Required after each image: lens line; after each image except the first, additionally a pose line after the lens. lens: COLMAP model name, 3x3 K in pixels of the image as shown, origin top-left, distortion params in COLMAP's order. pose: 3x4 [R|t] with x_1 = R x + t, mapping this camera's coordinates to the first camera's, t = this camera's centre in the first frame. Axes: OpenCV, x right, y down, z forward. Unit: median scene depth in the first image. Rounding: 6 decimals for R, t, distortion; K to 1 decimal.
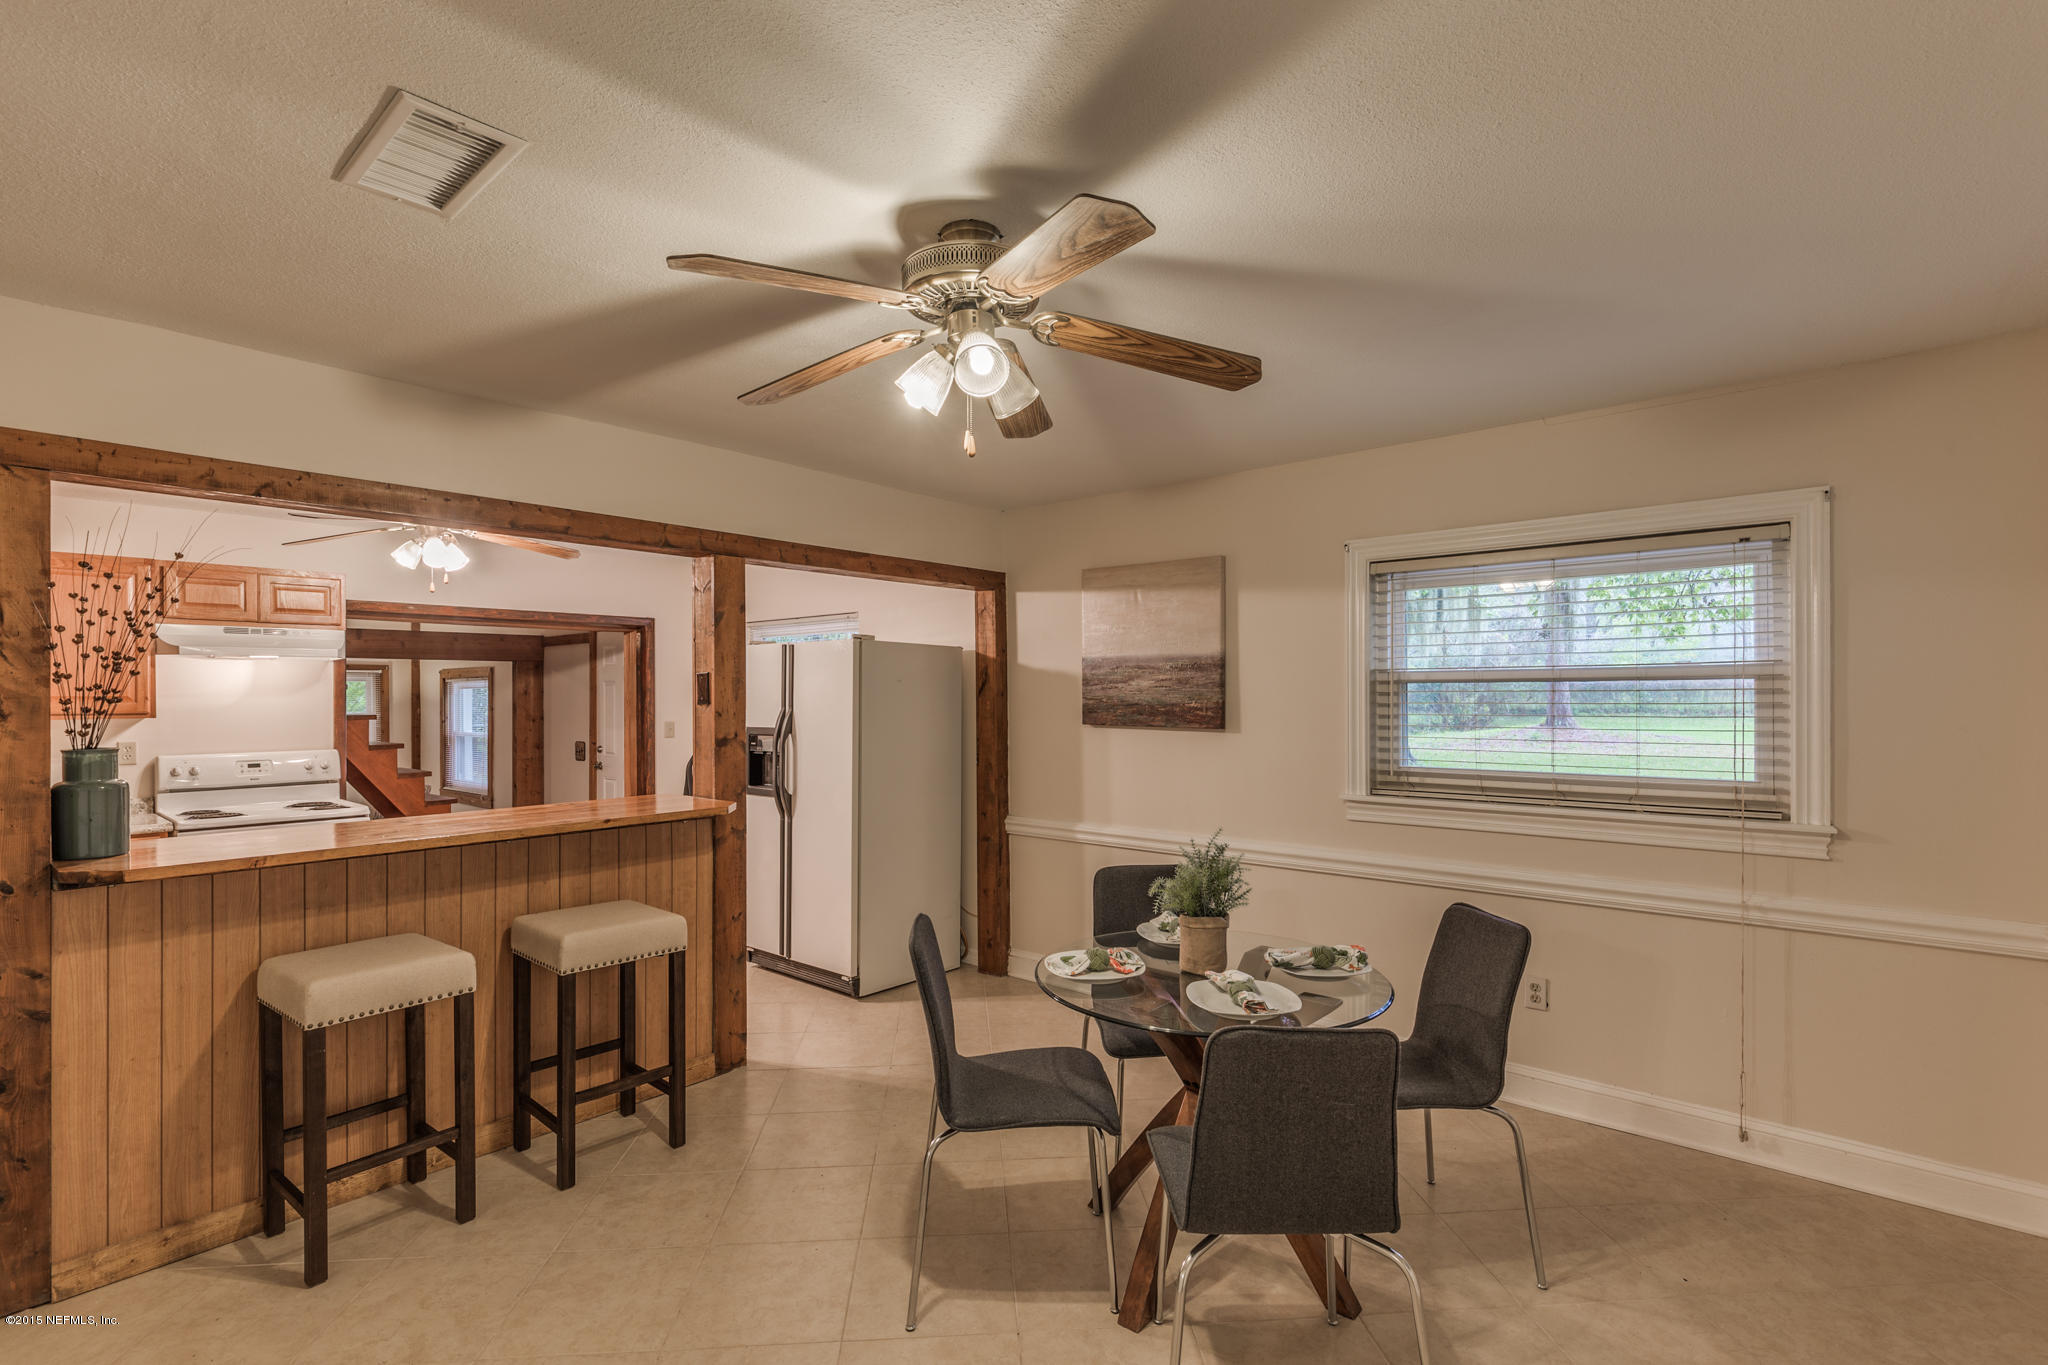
lens RADIAL K [[943.1, 0, 1018.5], [0, 943.1, 696.9], [0, 0, 1]] dist [0.001421, -0.000526]
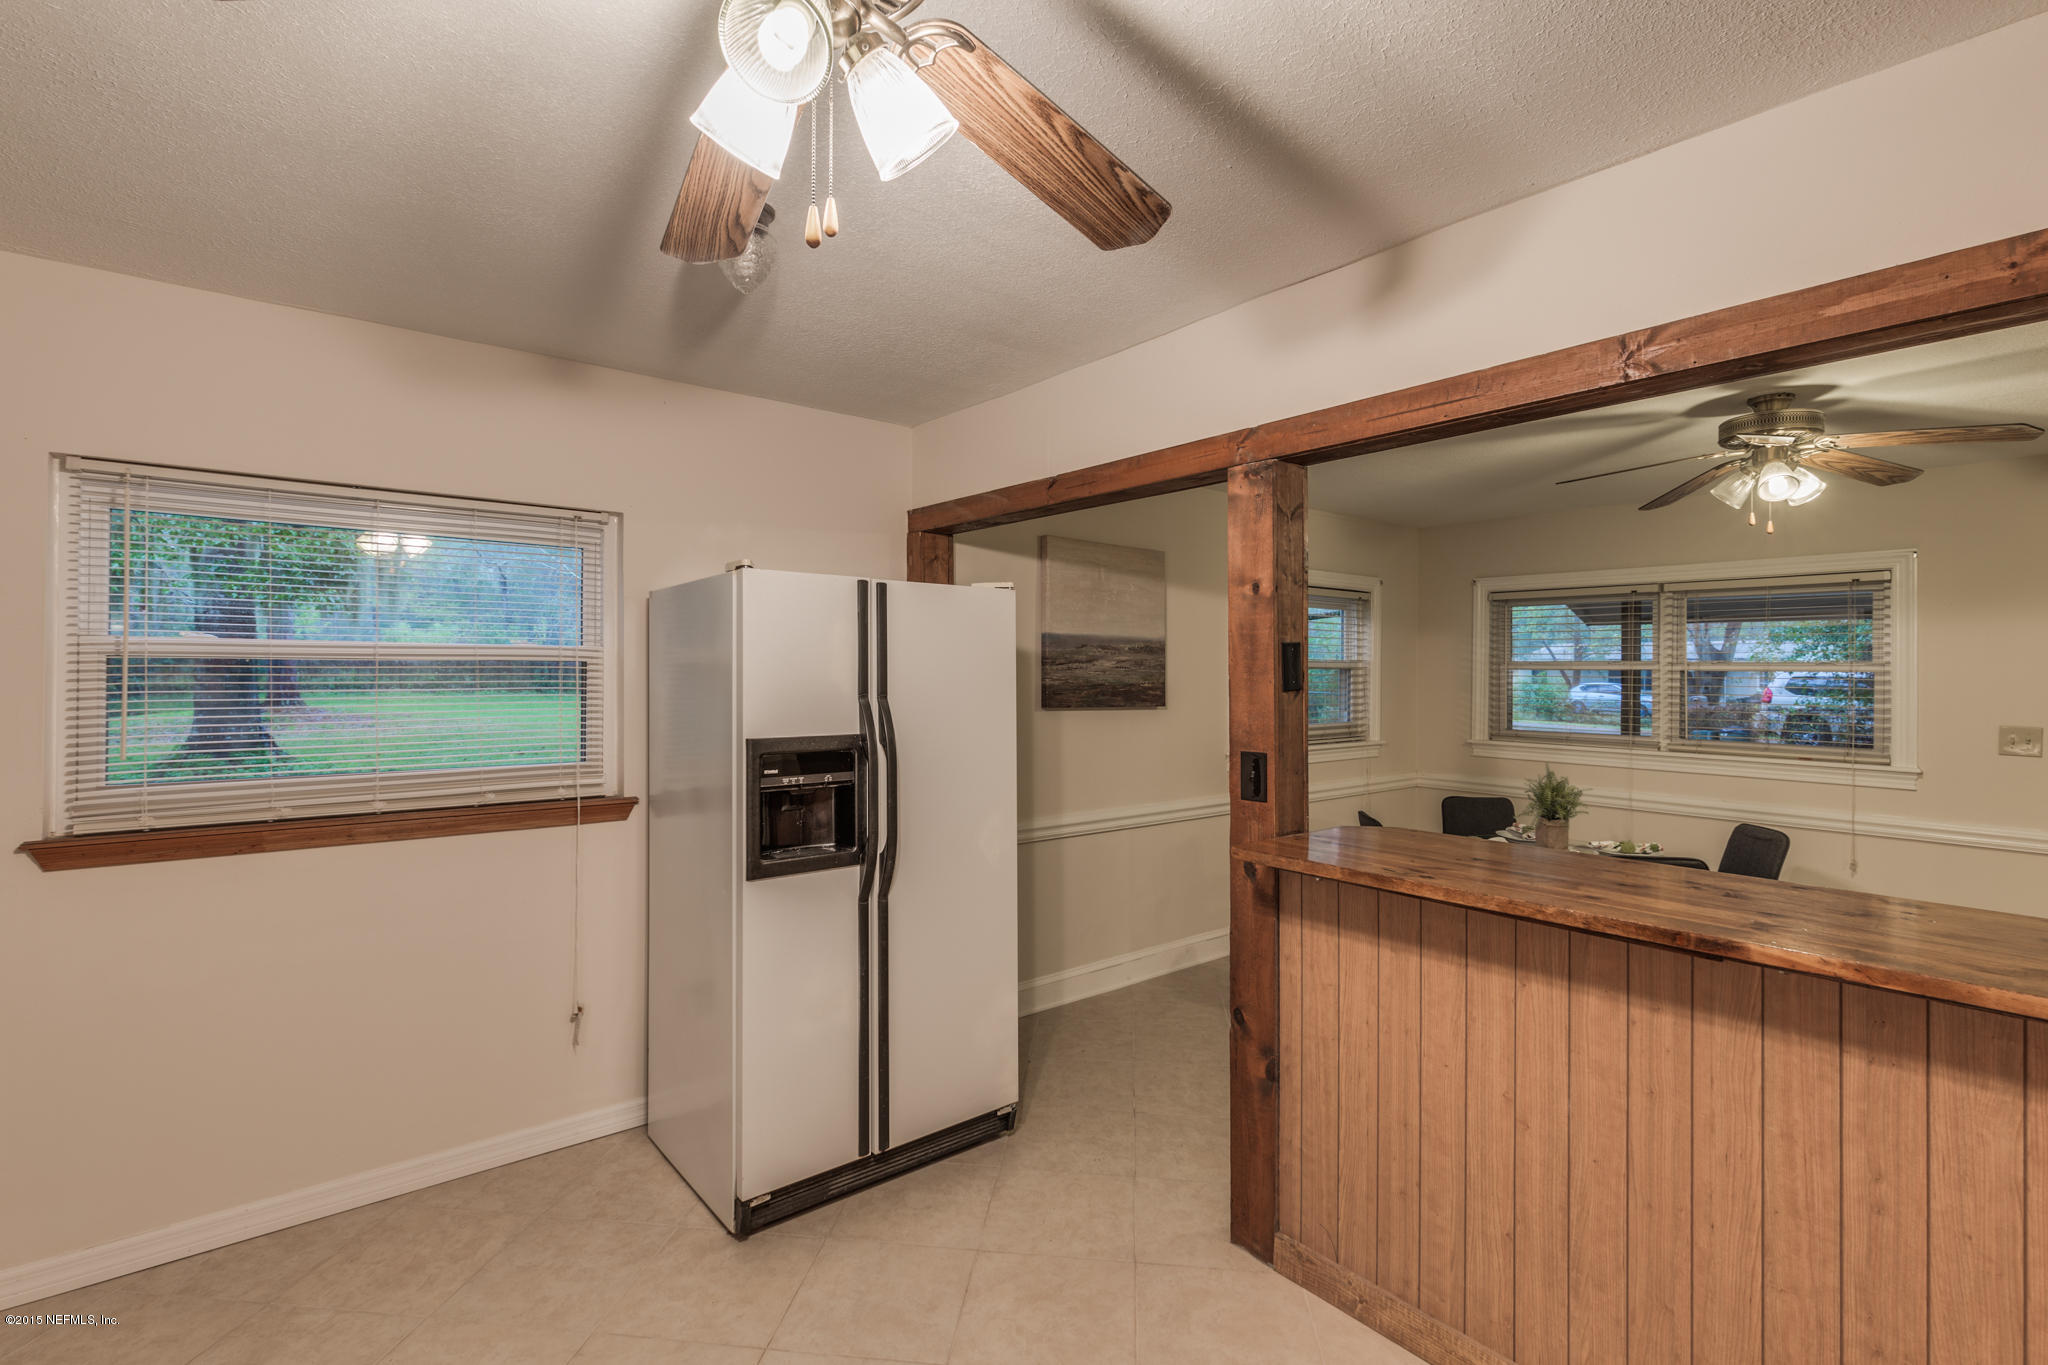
lens RADIAL K [[927.0, 0, 1022.4], [0, 927.0, 672.1], [0, 0, 1]] dist [0.000316, 0.000038]
pose [[0.176868, 0.005222, 0.984221, -0.806094], [-0.005339, 0.999976, -0.004346, -0.000951], [-0.984220, -0.004486, 0.176891, 0.868165]]
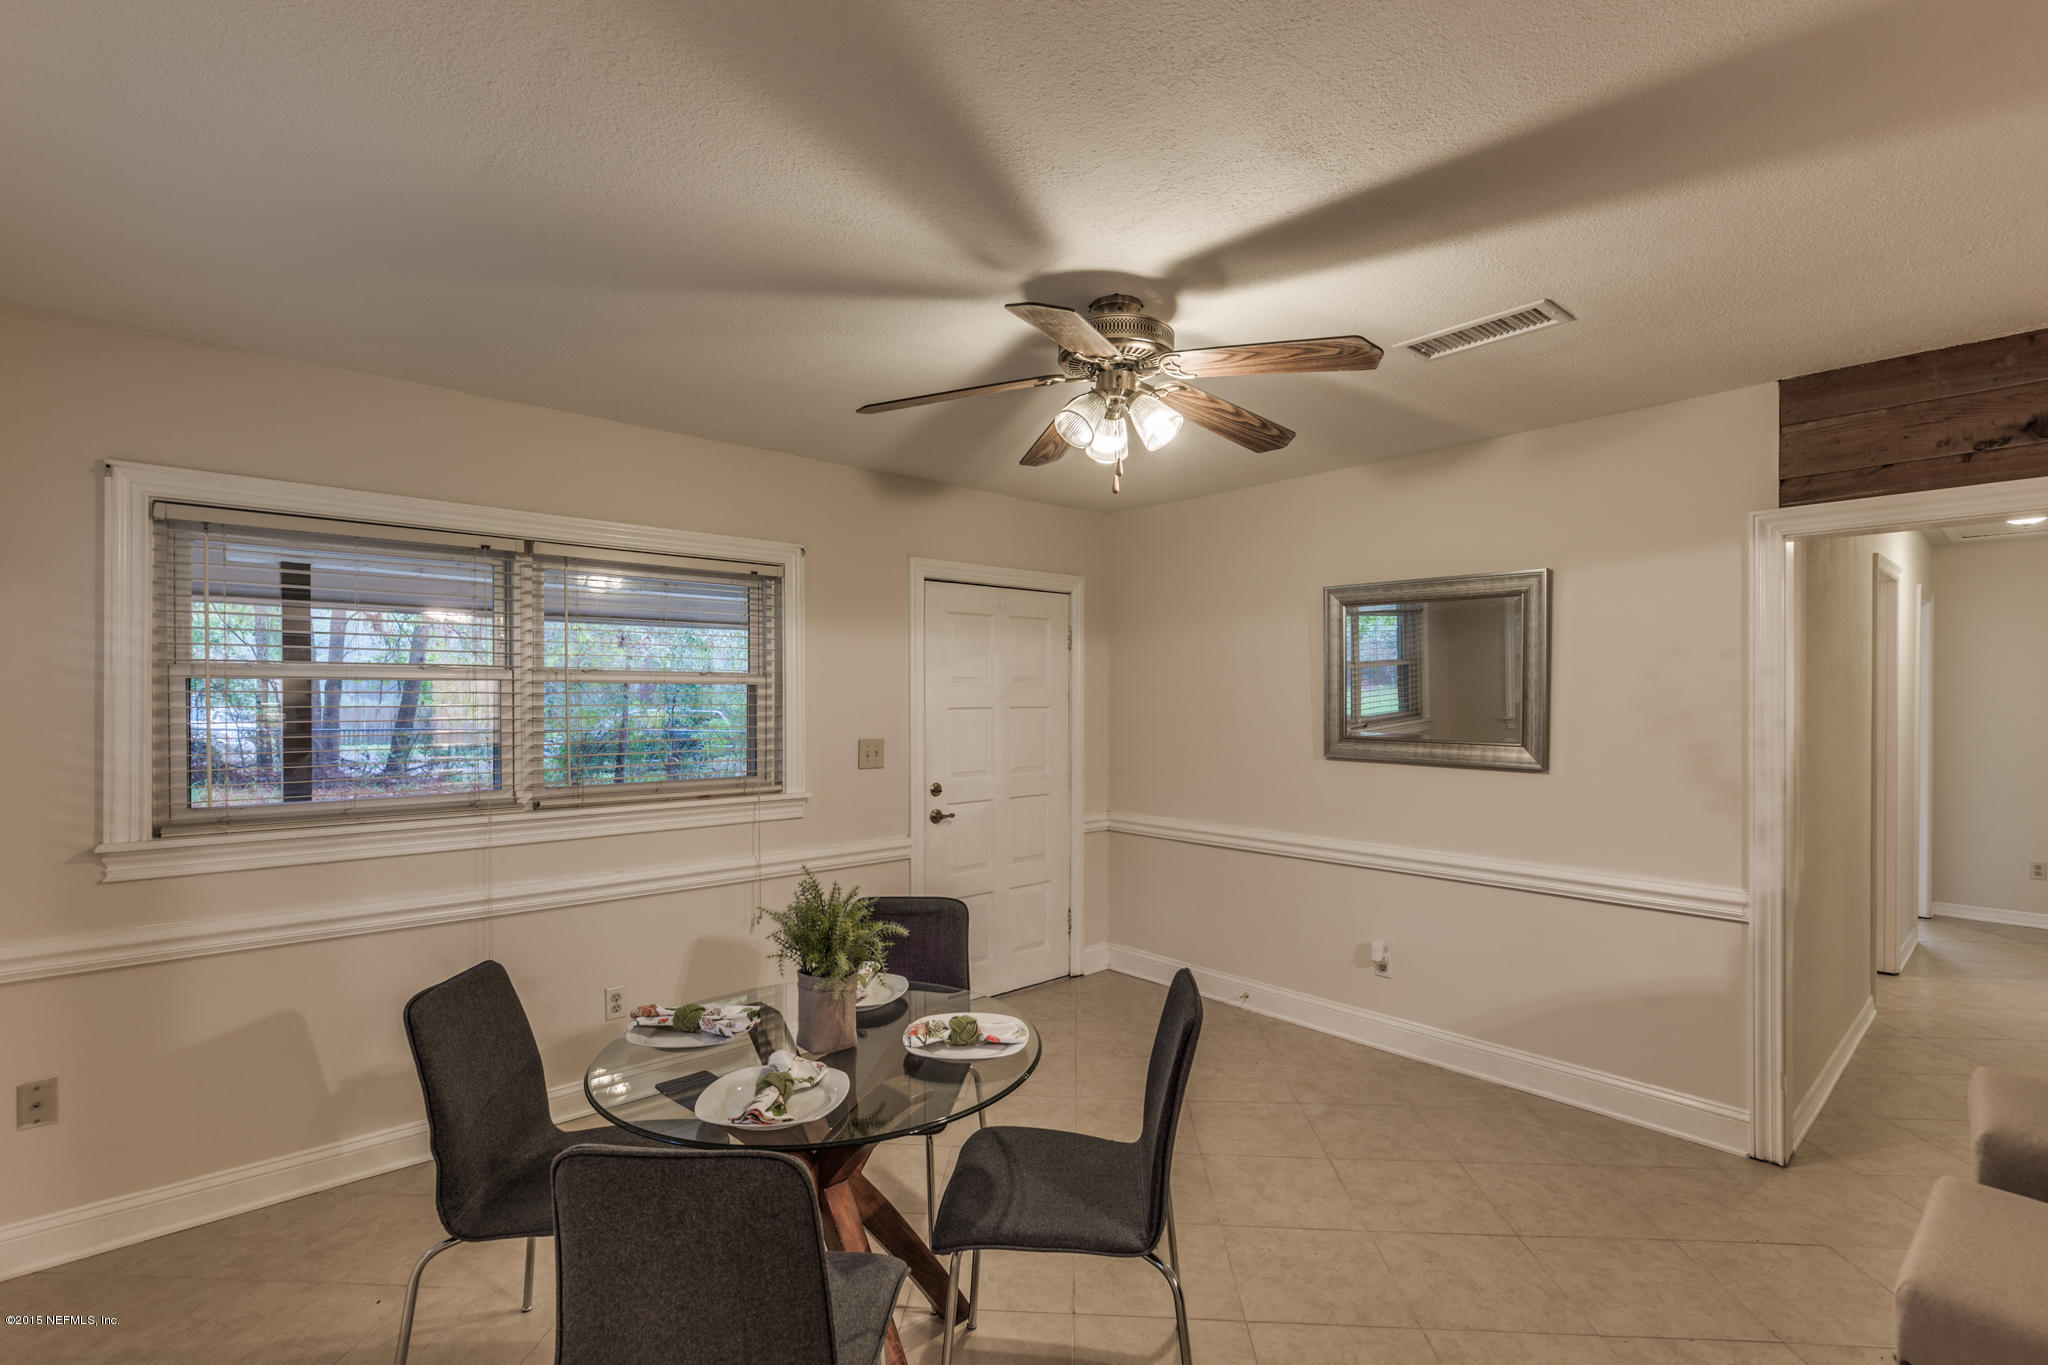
lens RADIAL K [[931.9, 0, 1028.0], [0, 931.9, 691.4], [0, 0, 1]] dist [0.004013, 0.000368]
pose [[-0.992883, 0.004072, 0.119026, -0.032581], [0.003963, 0.999991, -0.001159, -0.001829], [-0.119030, -0.000679, -0.992890, 0.952566]]
